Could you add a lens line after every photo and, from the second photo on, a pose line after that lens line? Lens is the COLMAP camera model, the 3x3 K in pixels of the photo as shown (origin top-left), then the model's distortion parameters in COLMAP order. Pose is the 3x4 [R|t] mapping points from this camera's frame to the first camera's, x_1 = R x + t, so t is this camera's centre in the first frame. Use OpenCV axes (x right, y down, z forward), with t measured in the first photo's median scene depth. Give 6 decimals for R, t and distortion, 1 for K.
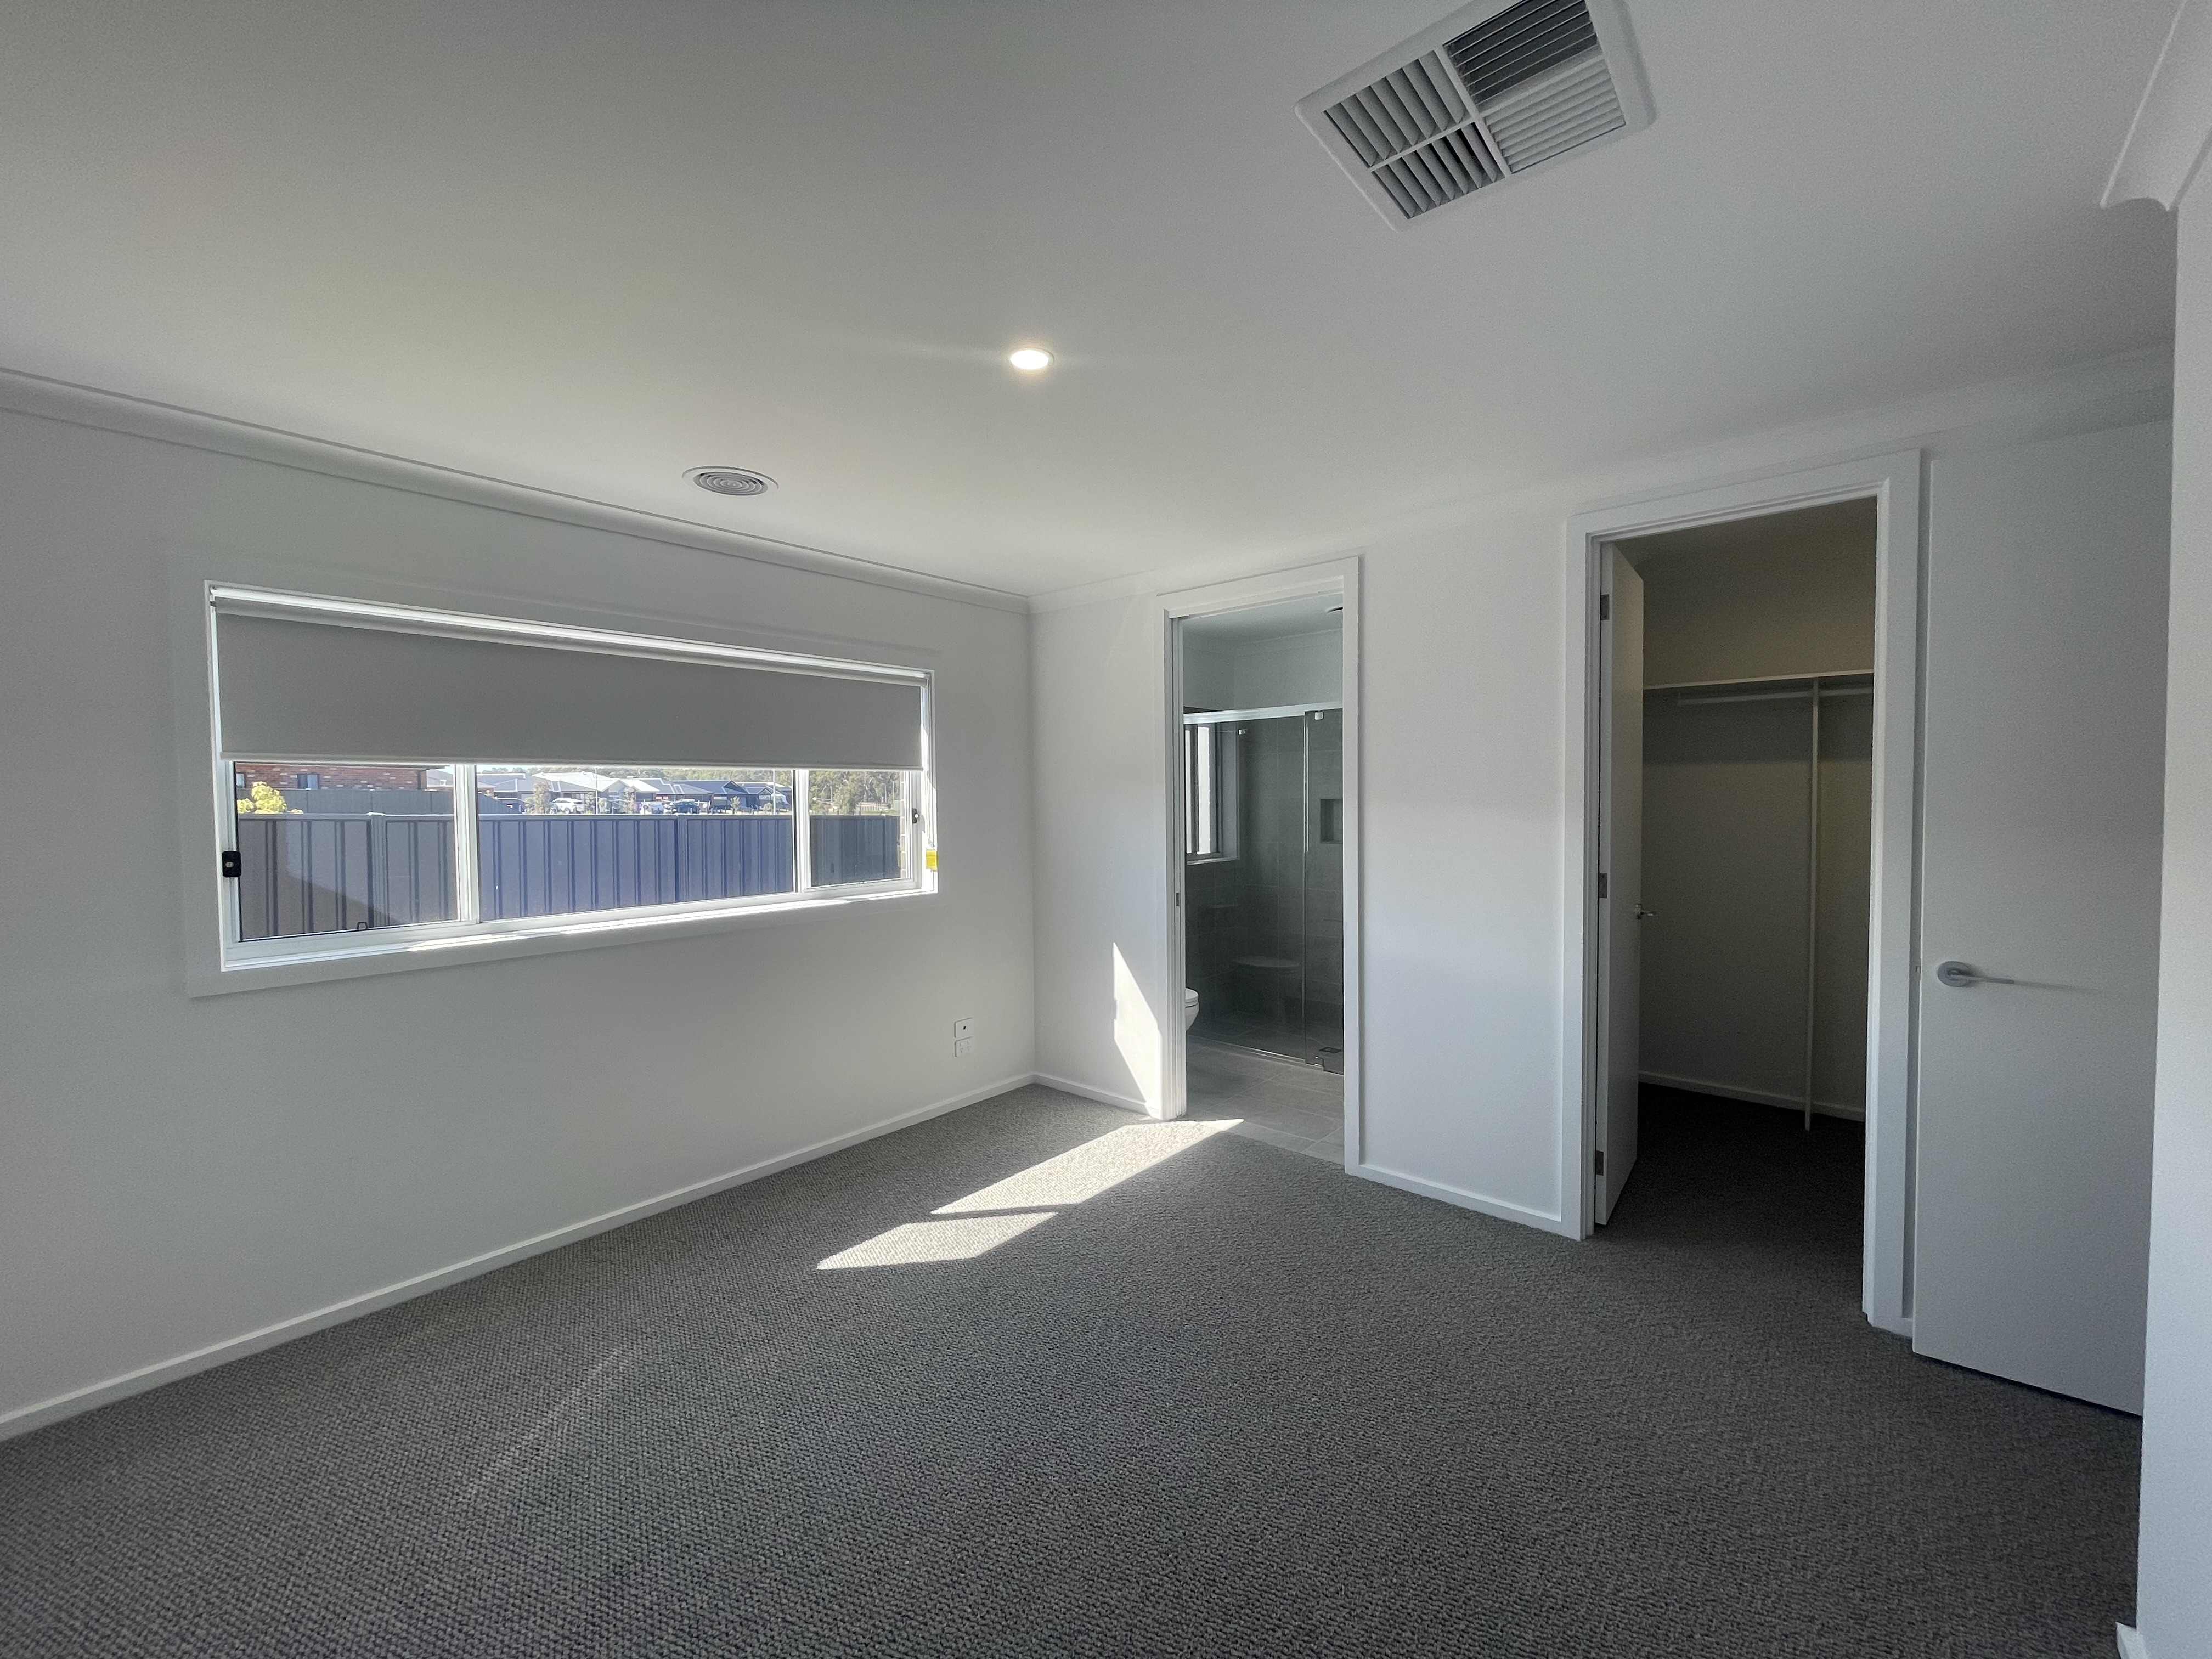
lens RADIAL K [[891.6, 0, 1089.9], [0, 891.6, 832.1], [0, 0, 1]] dist [-0.004613, 0.001579]
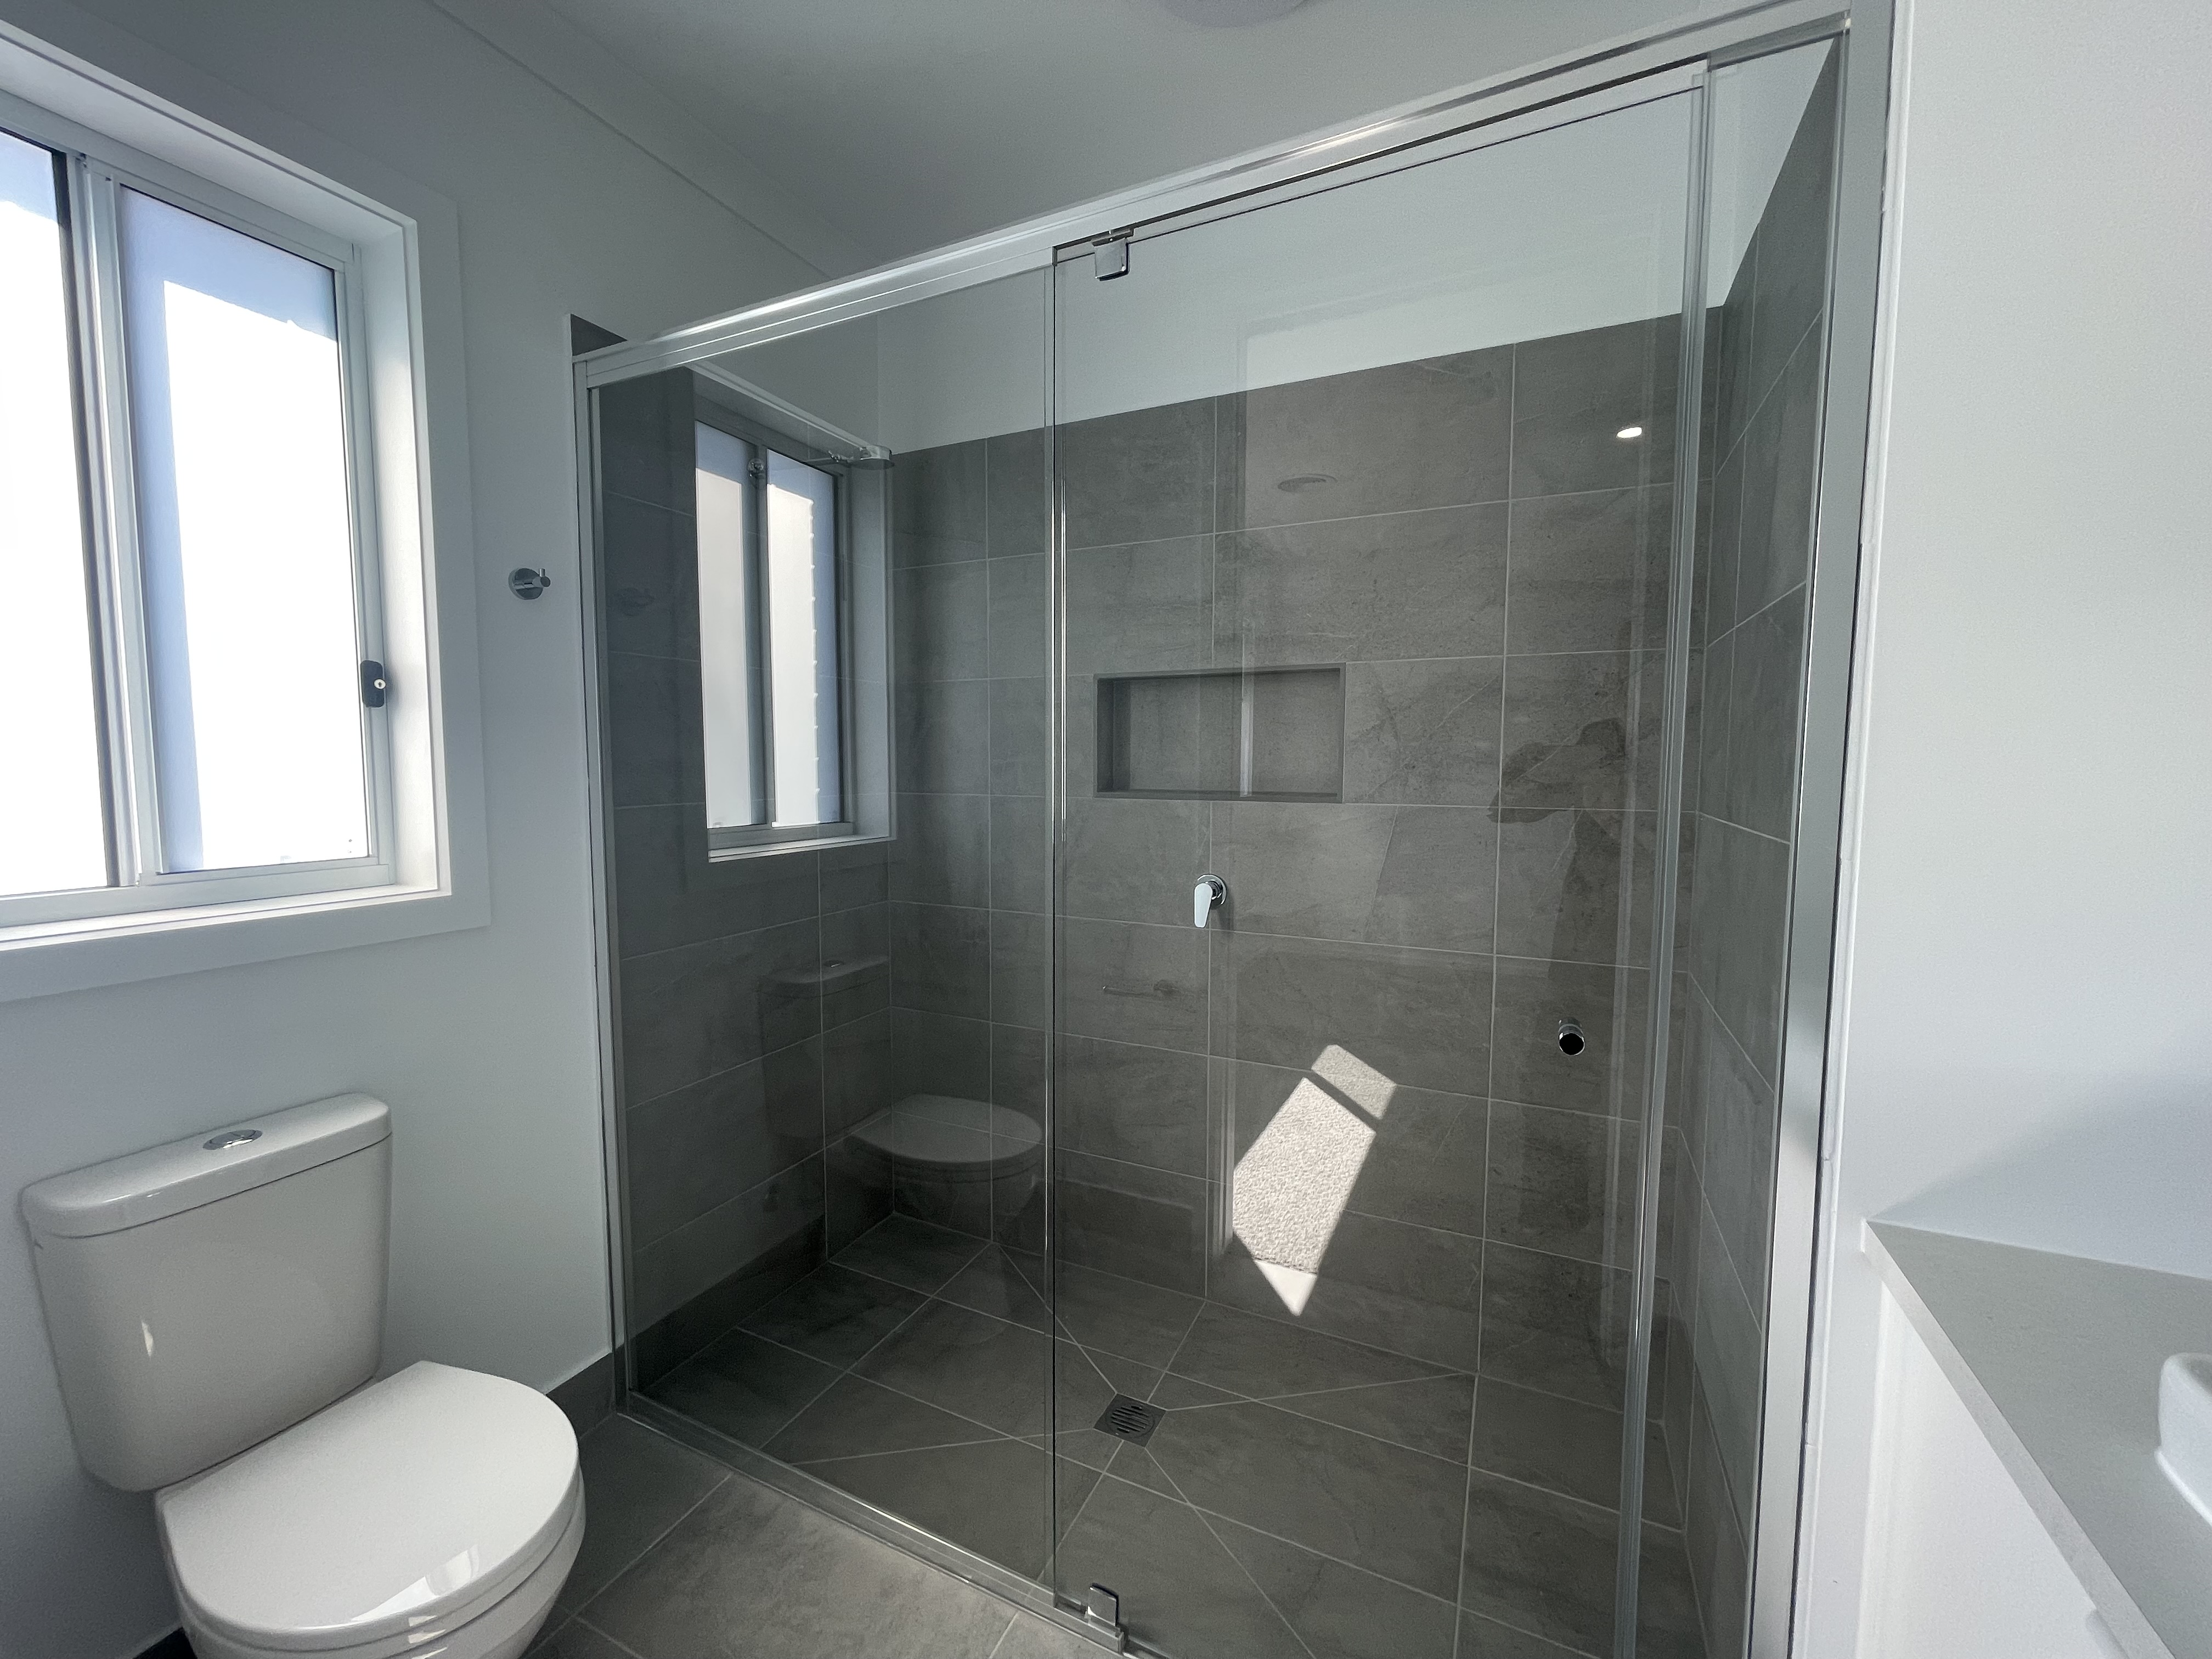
lens RADIAL K [[891.6, 0, 1105.7], [0, 891.6, 841.6], [0, 0, 1]] dist [-0.004613, 0.001579]
pose [[0.964034, -0.002480, 0.265766, 0.152443], [-0.006821, 0.999396, 0.034070, 0.017095], [-0.265690, -0.034657, 0.963435, 0.596655]]
